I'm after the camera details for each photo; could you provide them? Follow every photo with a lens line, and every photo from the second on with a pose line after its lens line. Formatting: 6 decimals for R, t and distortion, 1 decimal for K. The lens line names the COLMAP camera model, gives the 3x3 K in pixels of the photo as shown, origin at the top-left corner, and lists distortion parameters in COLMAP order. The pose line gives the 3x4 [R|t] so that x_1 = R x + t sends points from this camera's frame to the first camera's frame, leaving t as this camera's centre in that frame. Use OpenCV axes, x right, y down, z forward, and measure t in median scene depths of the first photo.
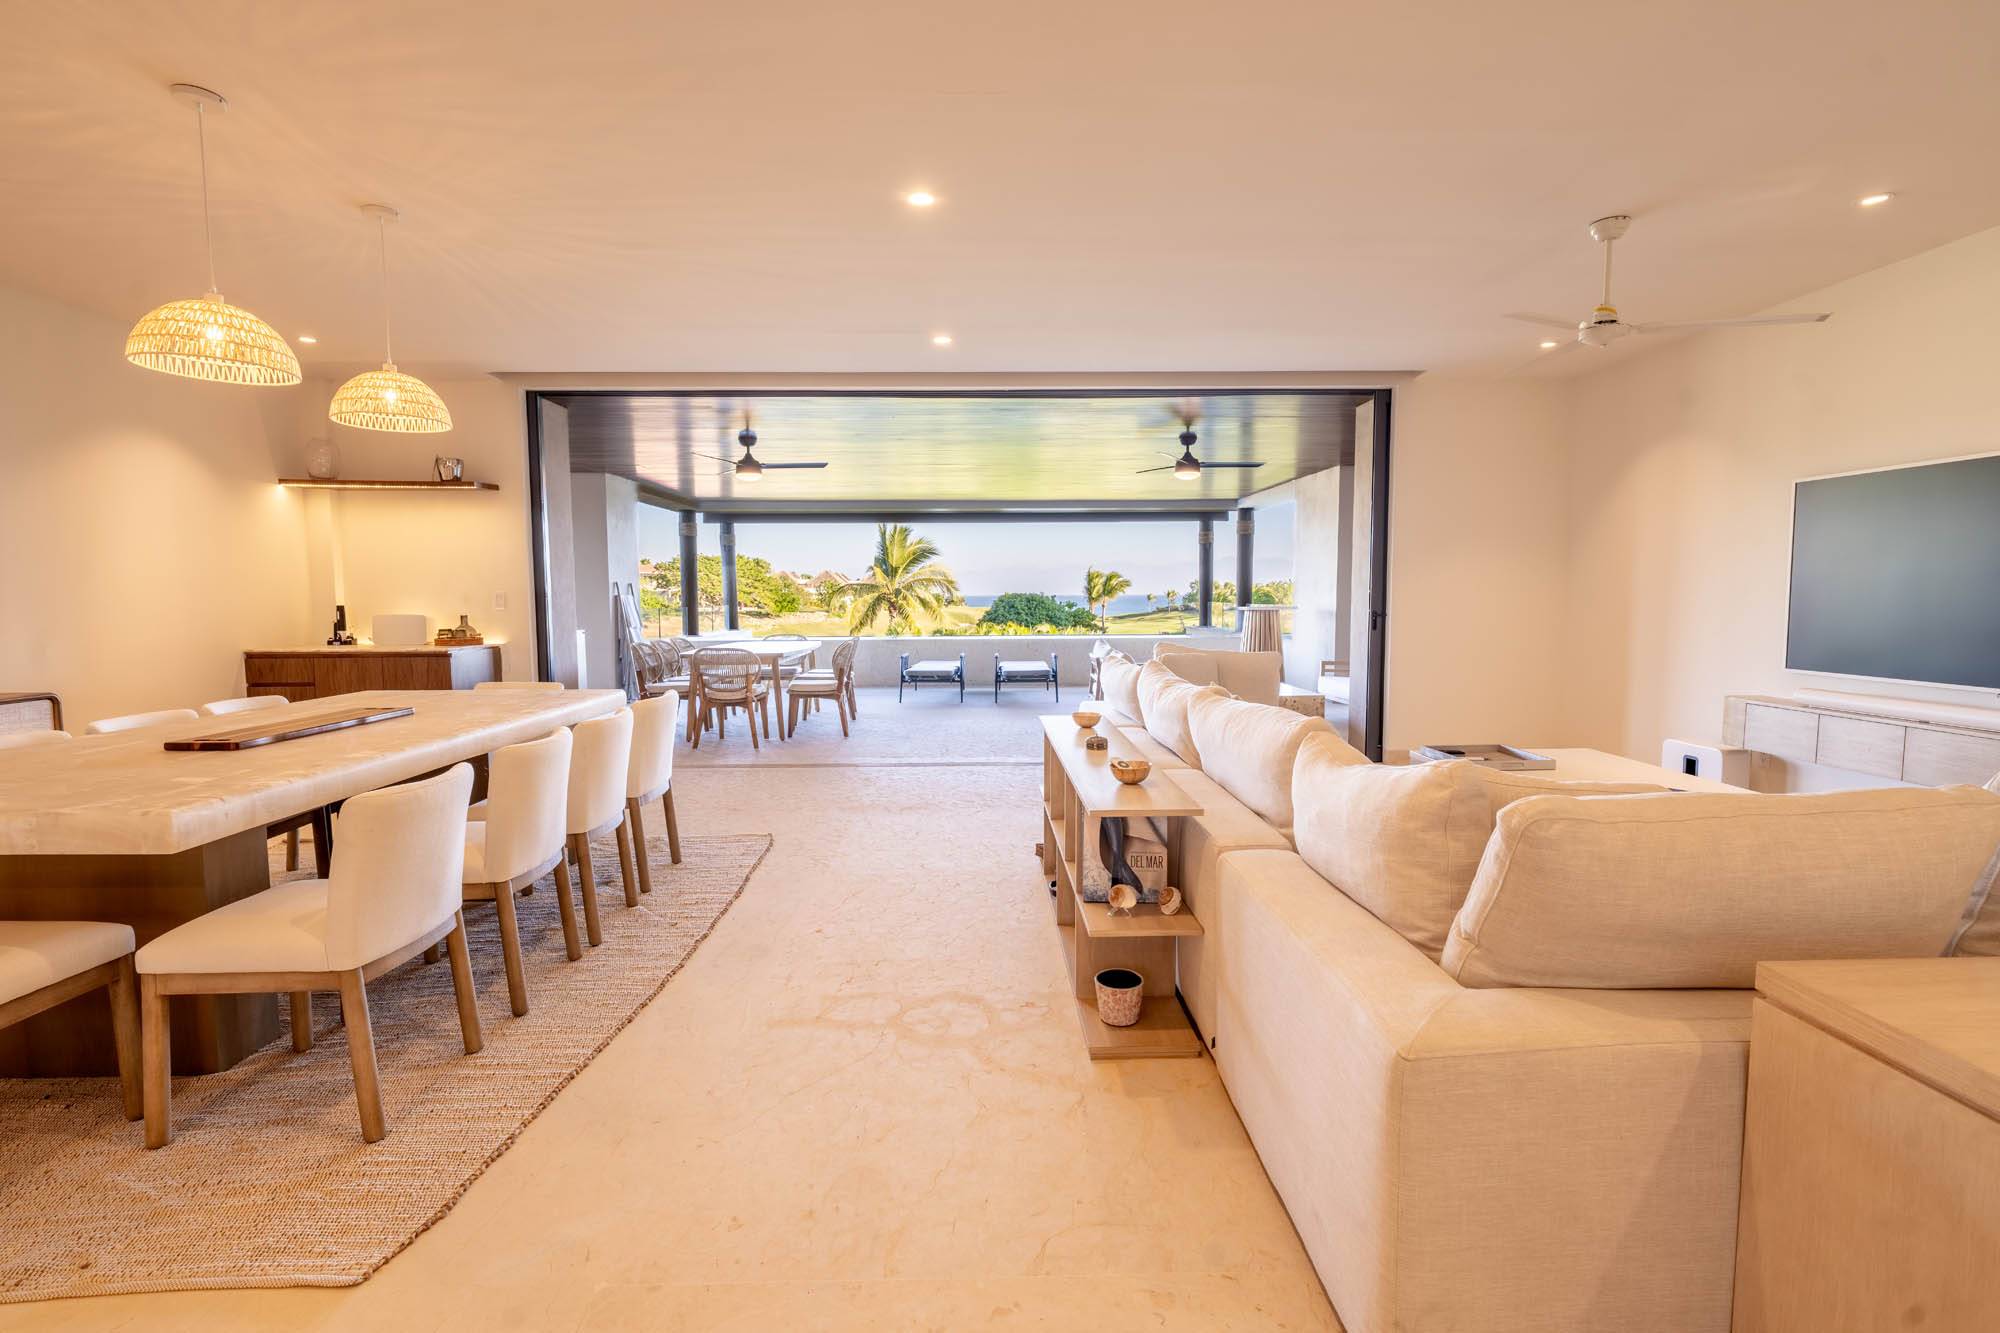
lens RADIAL K [[907.1, 0, 1000.0], [0, 907.1, 666.5], [0, 0, 1]] dist [0.001221, 0.000535]
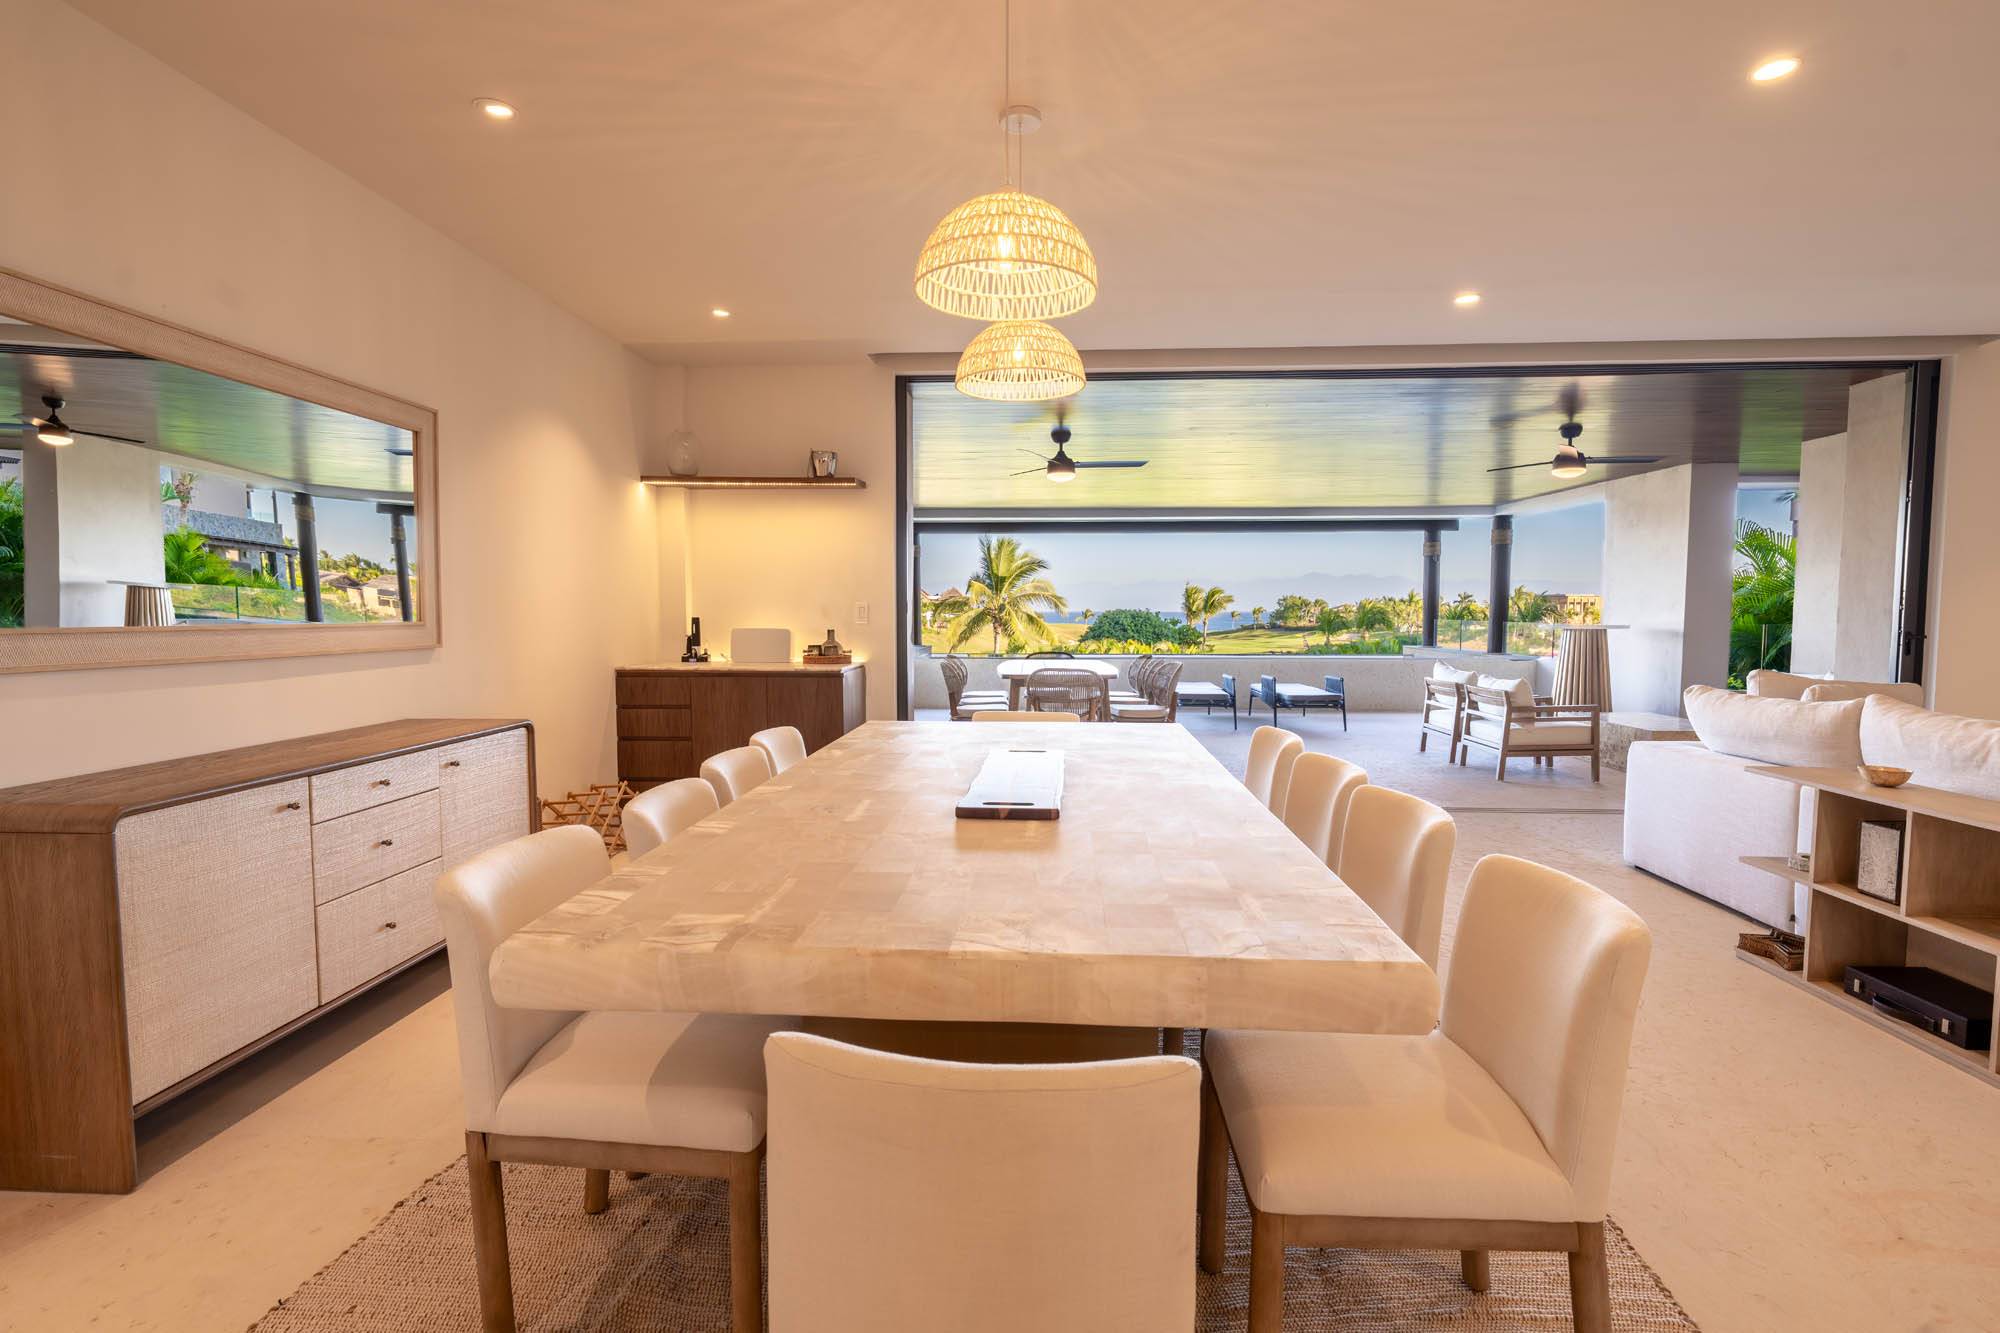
lens RADIAL K [[926.3, 0, 1000.0], [0, 926.3, 666.5], [0, 0, 1]] dist [0.000716, 0.001161]
pose [[0.997128, 0.009998, -0.075076, -0.266022], [-0.011395, 0.999769, -0.018206, -0.004609], [0.074877, 0.019009, 0.997012, 0.086944]]
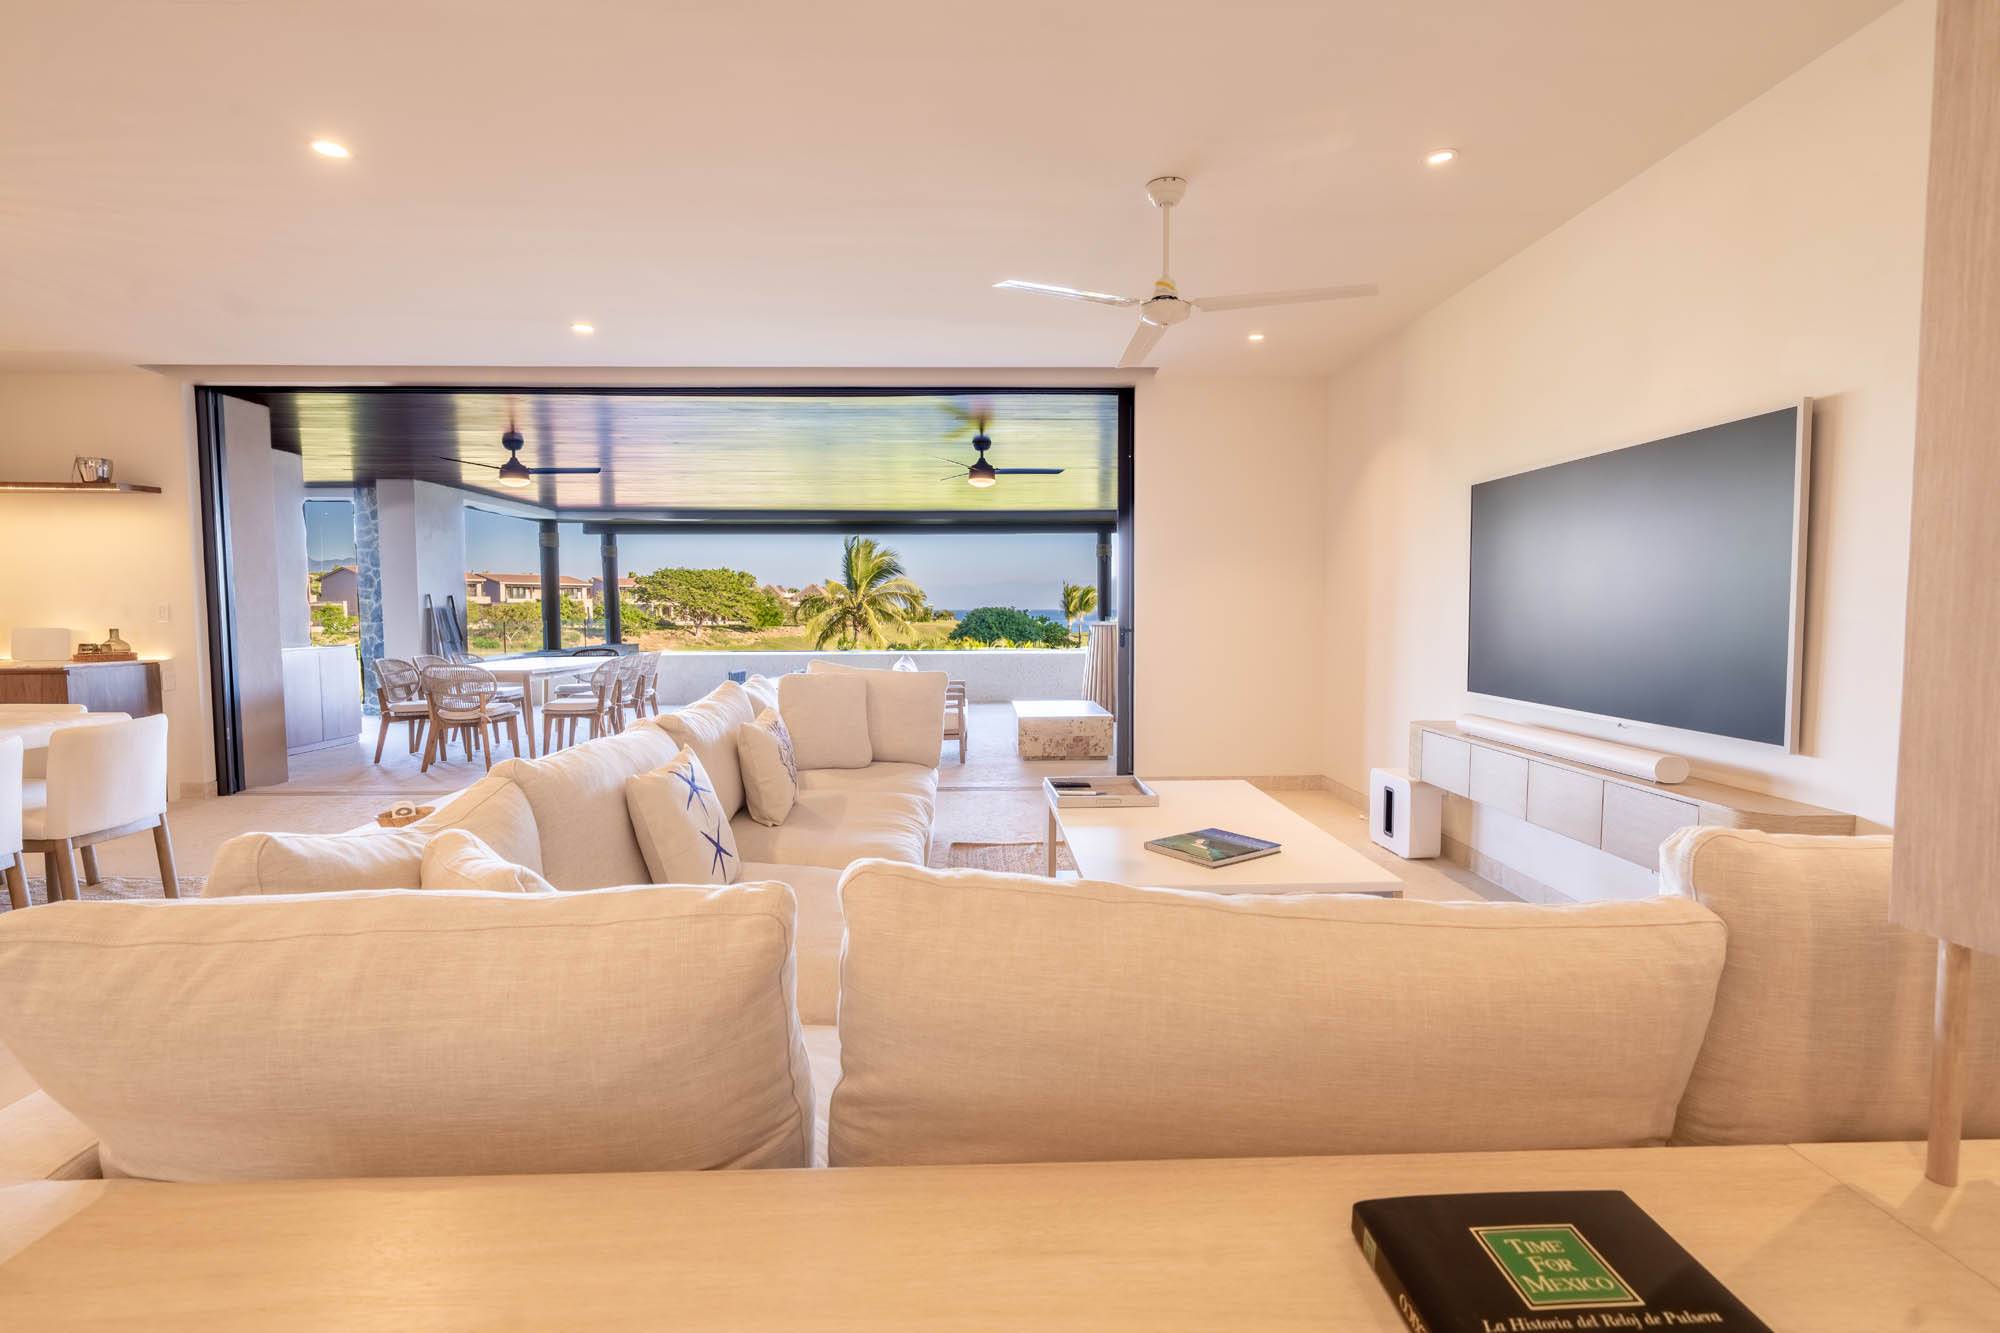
lens RADIAL K [[911.5, 0, 1000.0], [0, 911.5, 666.5], [0, 0, 1]] dist [-0.000023, 0.000518]
pose [[0.999992, 0.002457, 0.003216, 0.224275], [-0.002405, 0.999871, -0.015879, -0.004158], [-0.003254, 0.015871, 0.999869, 0.055702]]
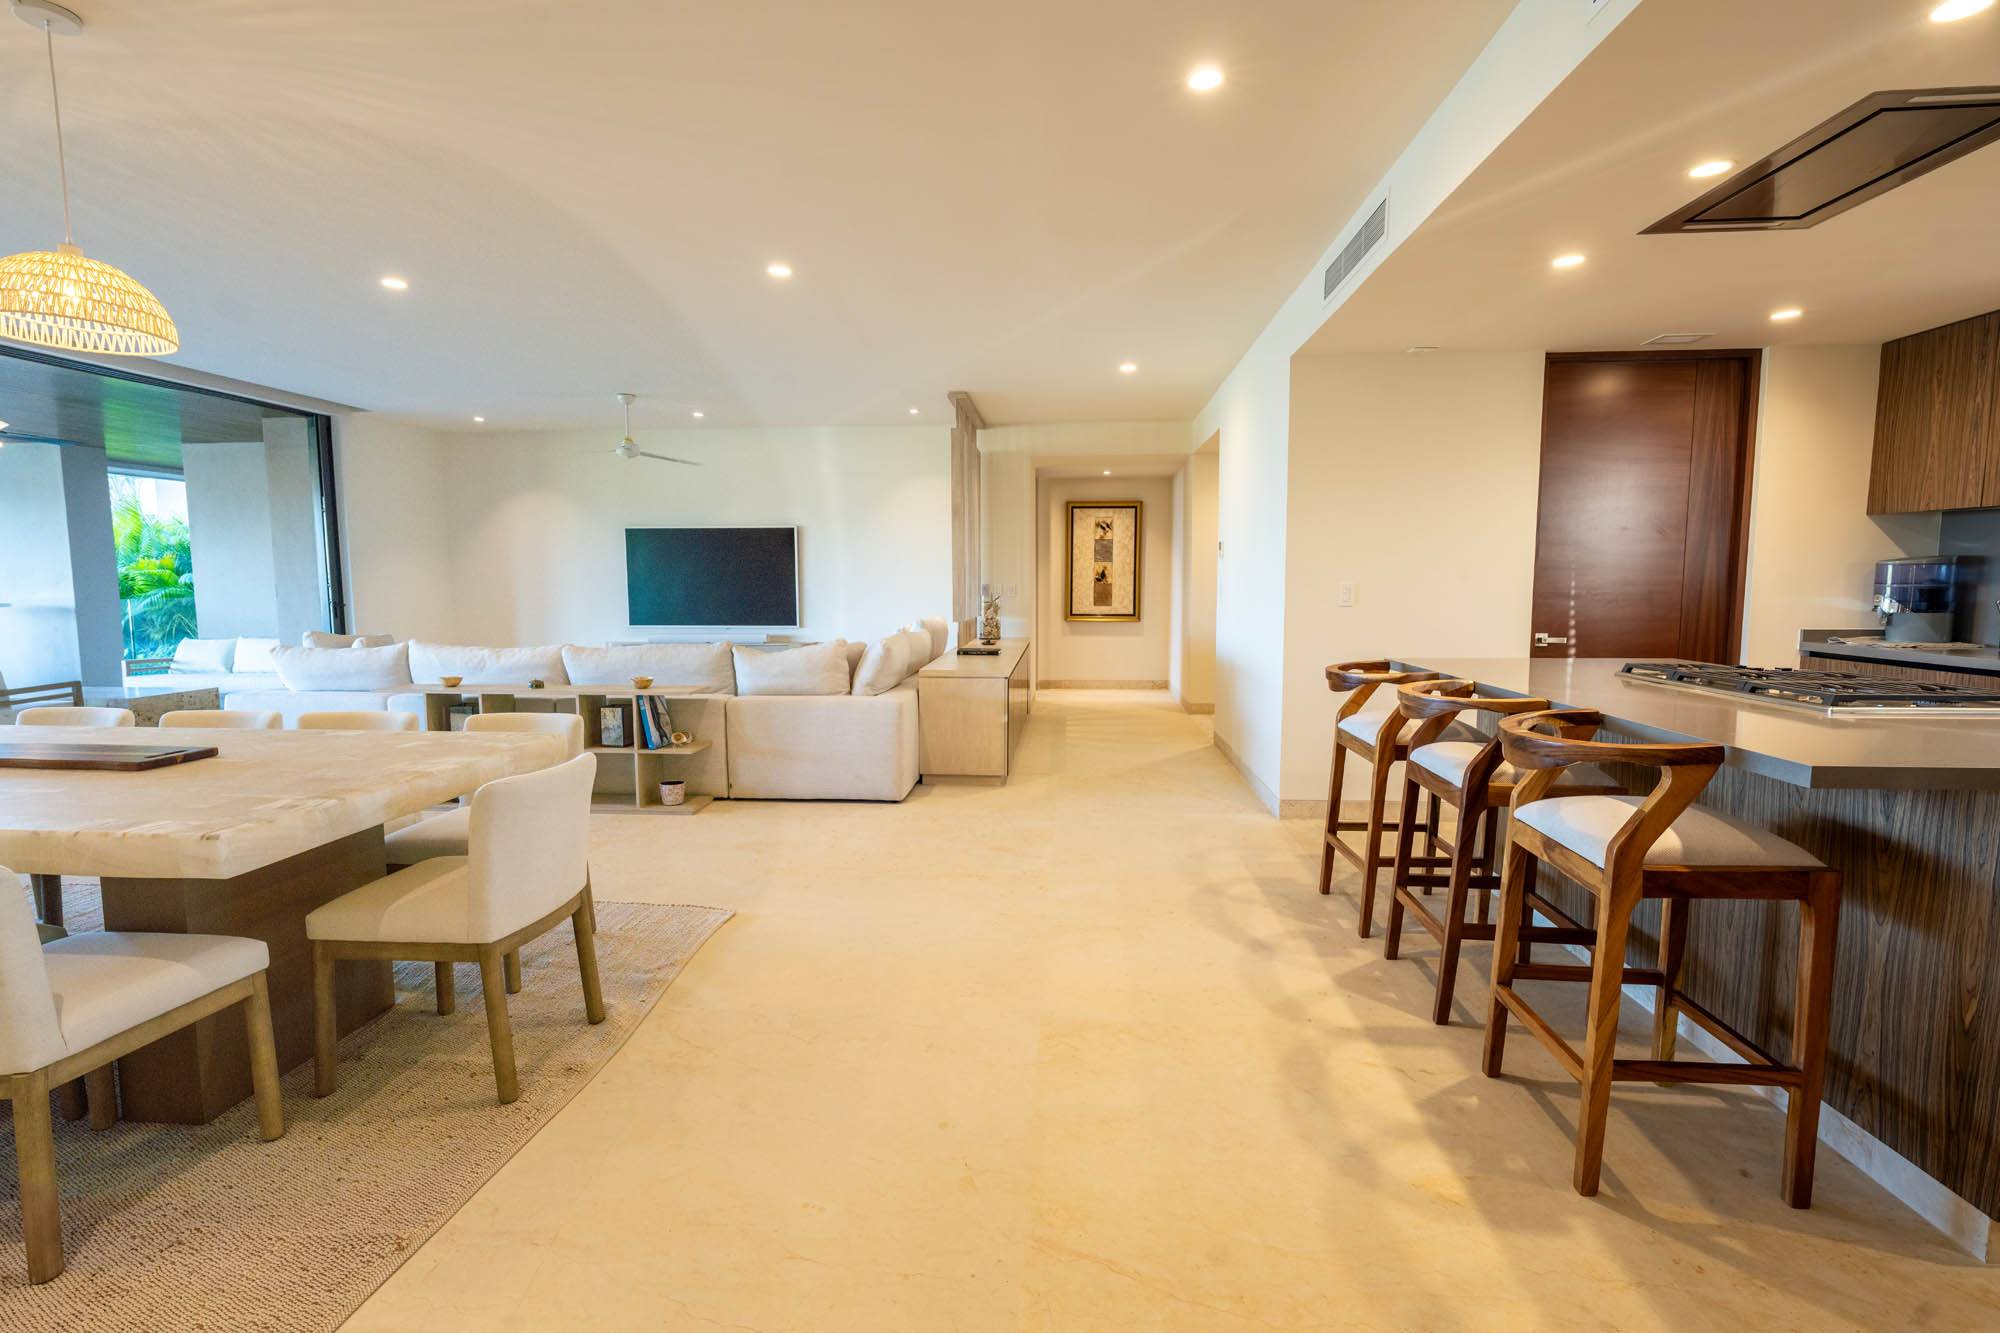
lens RADIAL K [[926.3, 0, 1000.0], [0, 926.3, 666.5], [0, 0, 1]] dist [0.000716, 0.001161]
pose [[0.096188, -0.087539, 0.991506, -0.555348], [0.080516, 0.993545, 0.079908, -0.004441], [-0.992101, 0.072146, 0.102615, 0.021668]]
